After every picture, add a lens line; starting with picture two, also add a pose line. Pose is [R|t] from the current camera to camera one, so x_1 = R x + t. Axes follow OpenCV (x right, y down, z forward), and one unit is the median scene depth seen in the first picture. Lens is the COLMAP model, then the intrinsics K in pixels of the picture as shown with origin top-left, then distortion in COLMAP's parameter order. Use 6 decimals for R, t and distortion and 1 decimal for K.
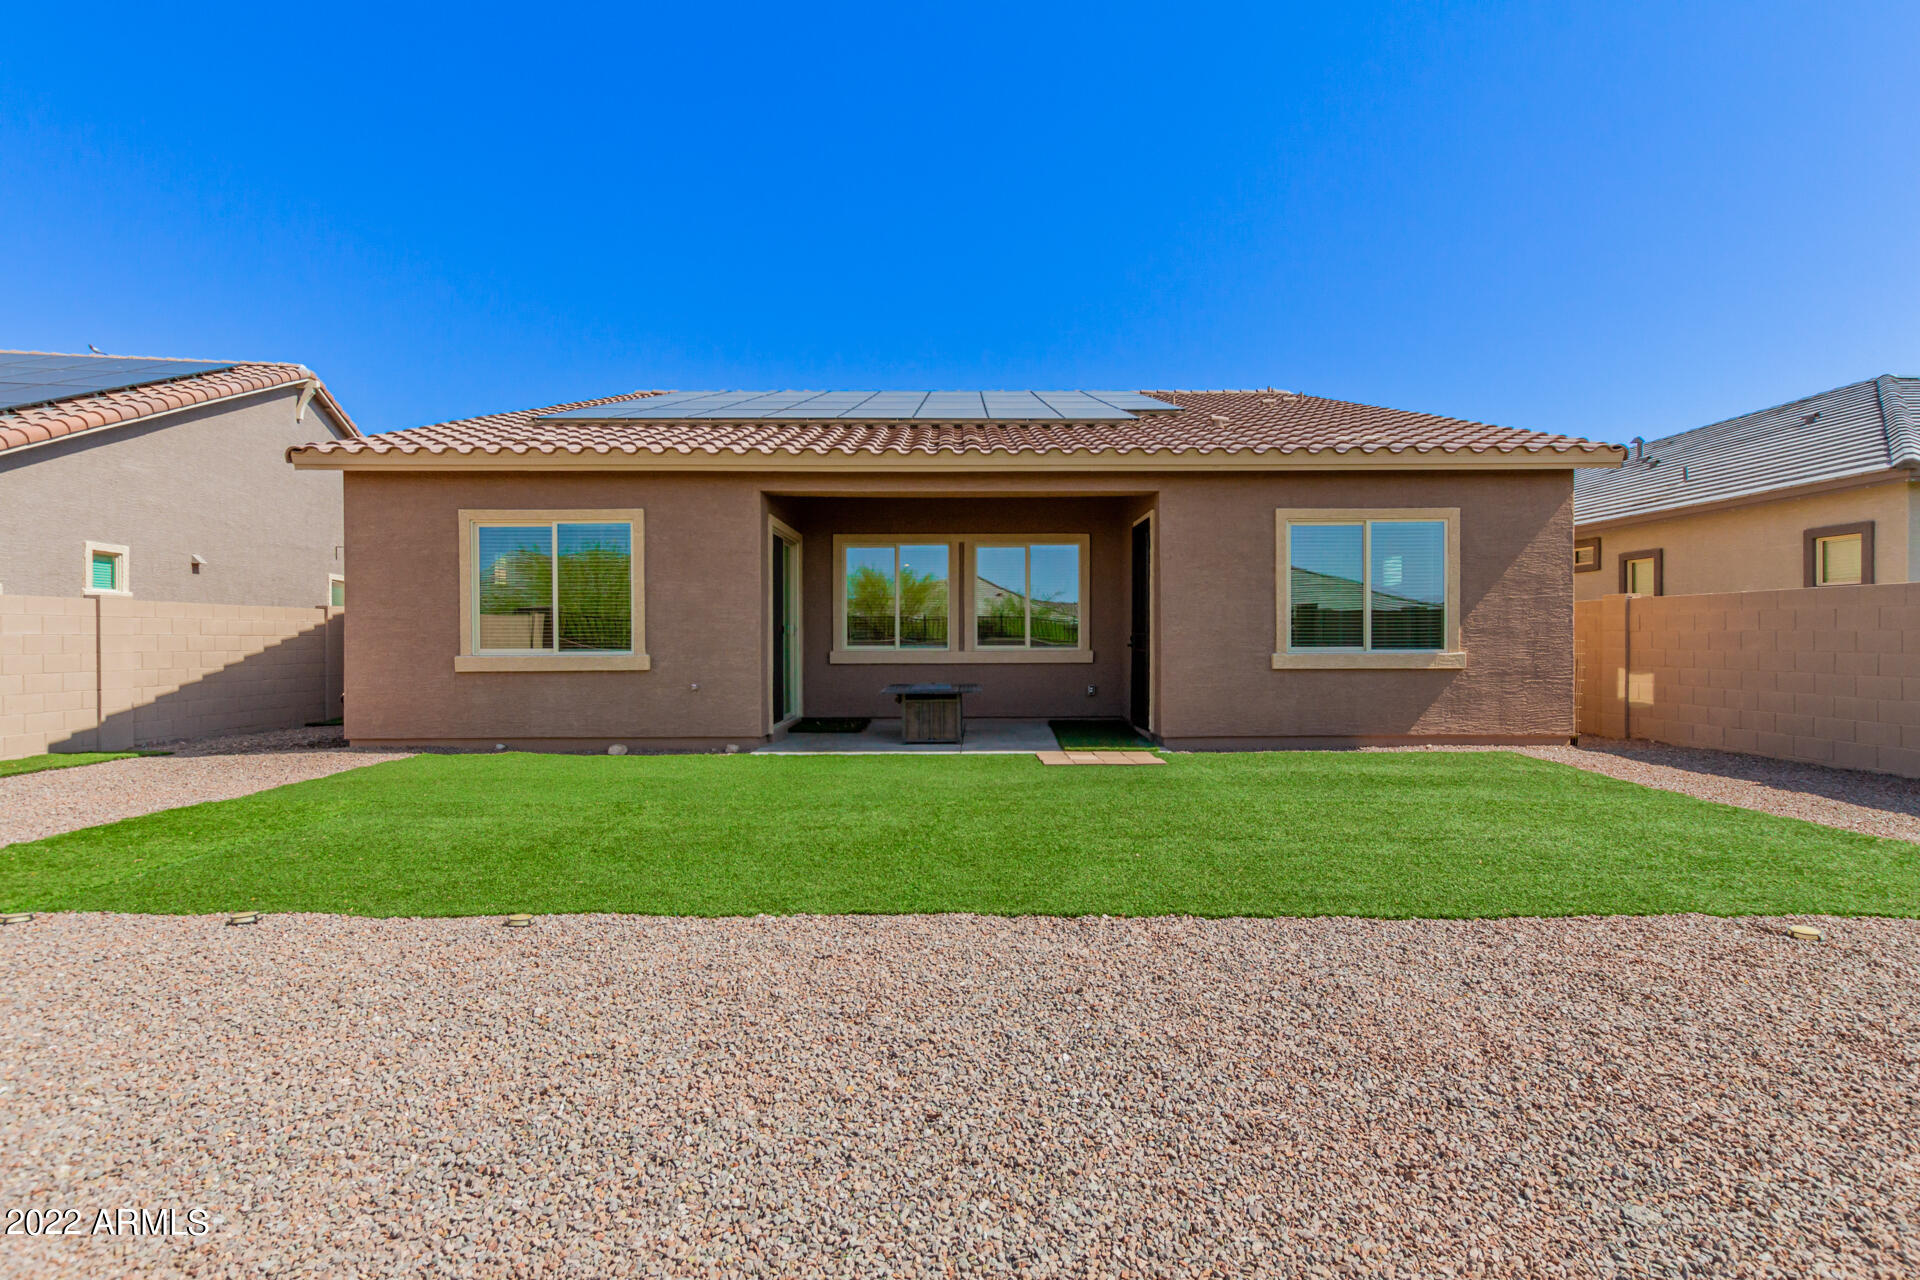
lens RADIAL K [[886.4, 0, 967.2], [0, 886.4, 629.8], [0, 0, 1]] dist [0.002836, -0.000717]
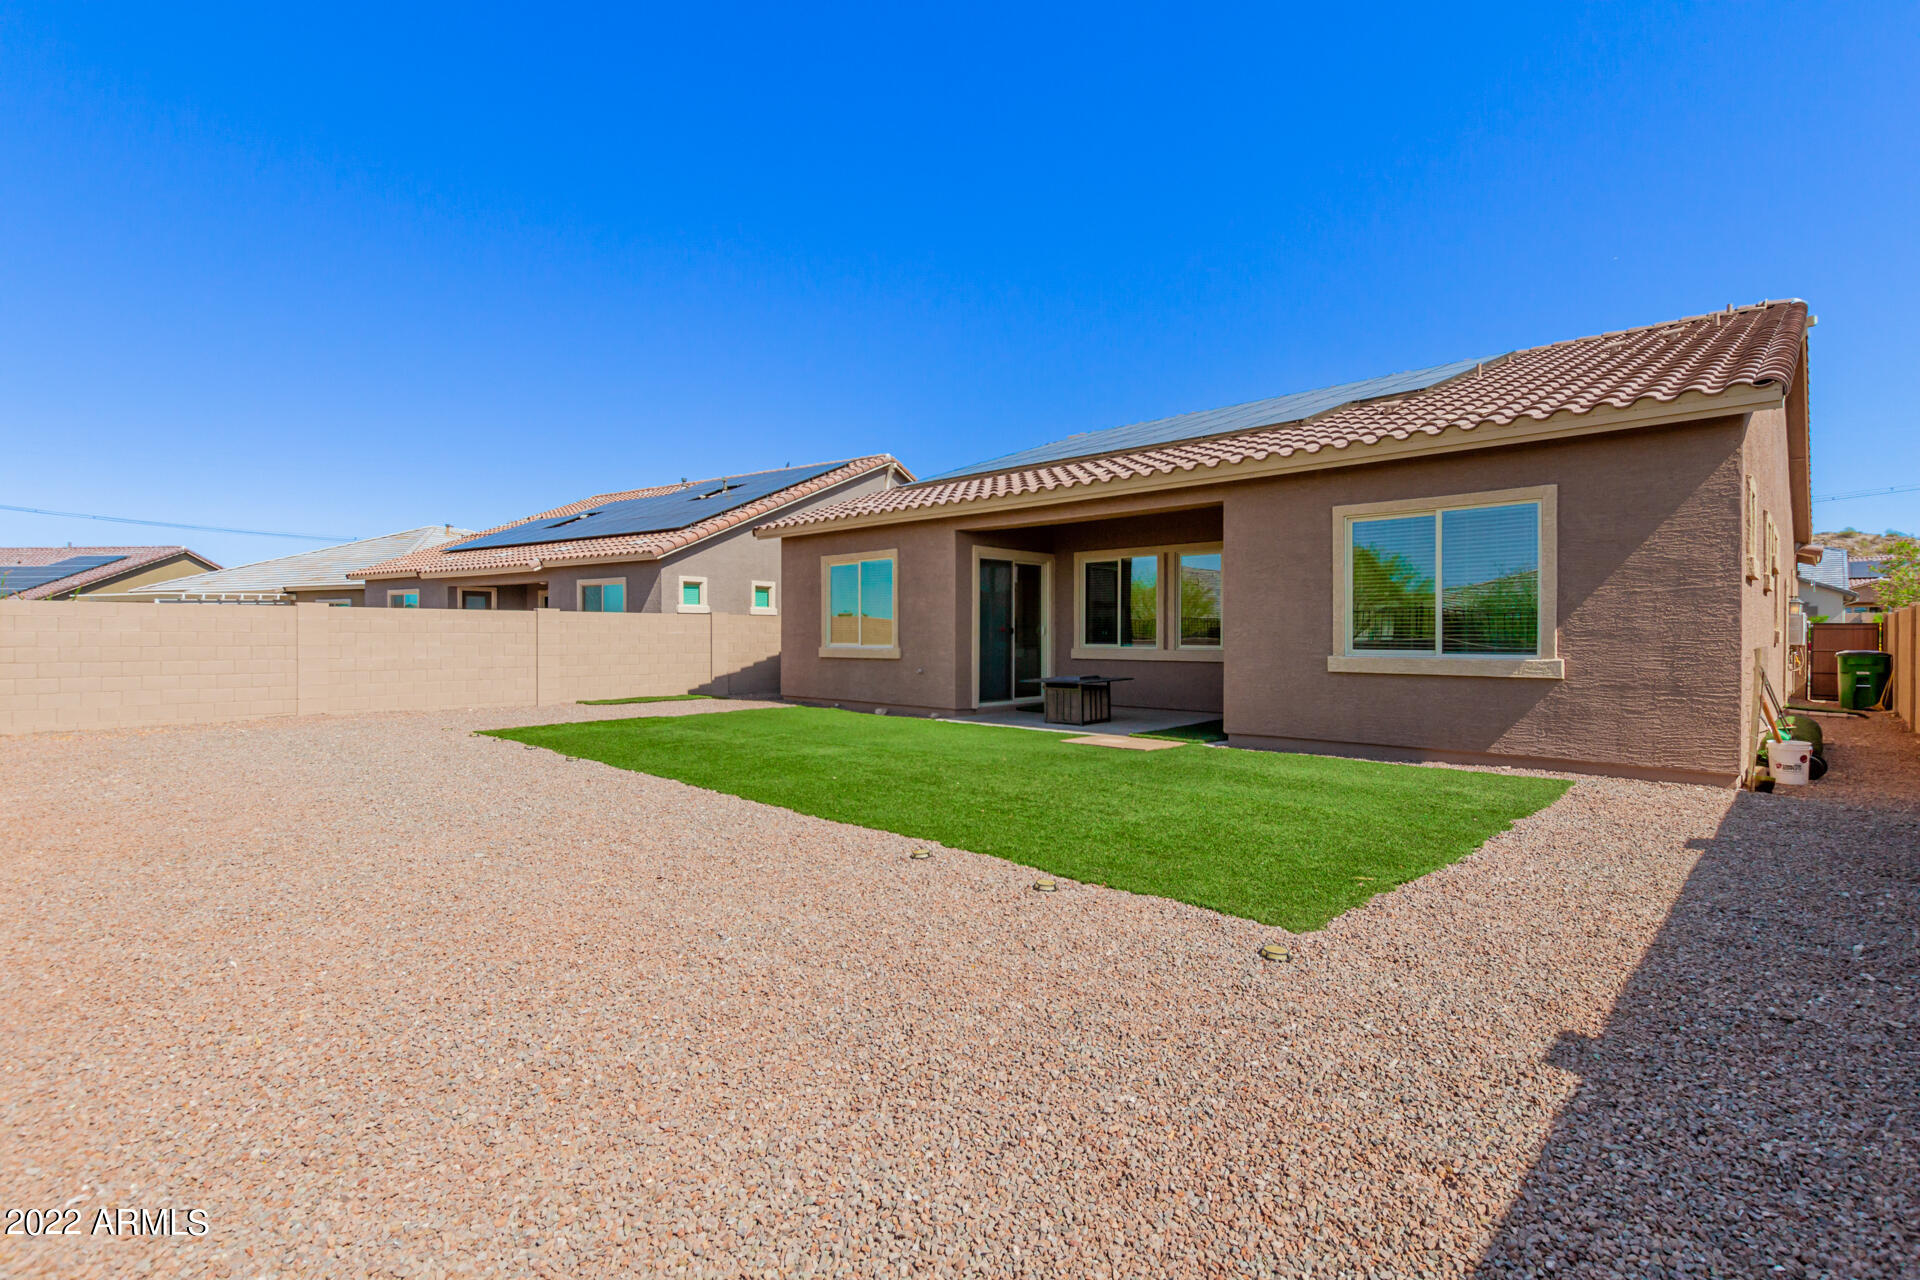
lens RADIAL K [[886.4, 0, 963.4], [0, 886.4, 643.4], [0, 0, 1]] dist [0.002836, -0.000717]
pose [[0.719961, 0.009931, -0.693943, 0.729454], [0.002134, 0.999861, 0.016523, -0.003889], [0.694011, -0.013377, 0.719840, 0.020894]]
